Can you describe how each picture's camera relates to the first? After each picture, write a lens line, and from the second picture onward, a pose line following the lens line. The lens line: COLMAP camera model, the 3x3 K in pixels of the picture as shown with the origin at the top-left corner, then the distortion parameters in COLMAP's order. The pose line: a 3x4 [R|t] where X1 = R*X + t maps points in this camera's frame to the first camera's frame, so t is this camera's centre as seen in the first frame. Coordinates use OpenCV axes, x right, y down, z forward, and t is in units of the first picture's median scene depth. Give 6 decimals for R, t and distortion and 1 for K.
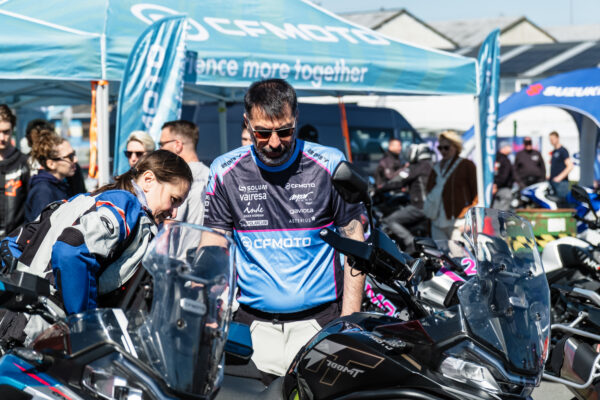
lens RADIAL K [[1778.6, 0, 298.9], [0, 1778.6, 199.5], [0, 0, 1]] dist [0.183950, 0.000000]
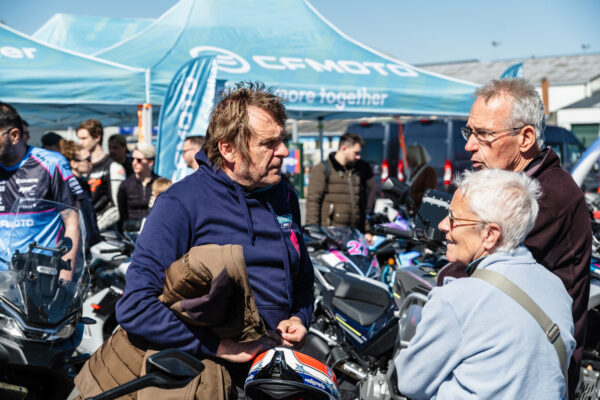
lens RADIAL K [[1391.9, 0, 301.2], [0, 1391.9, 200.2], [0, 0, 1]] dist [0.015548, 0.000000]
pose [[0.983699, 0.010926, -0.179490, 0.186458], [-0.010703, 0.999940, 0.002215, 0.001097], [0.179504, -0.000258, 0.983757, 0.002501]]
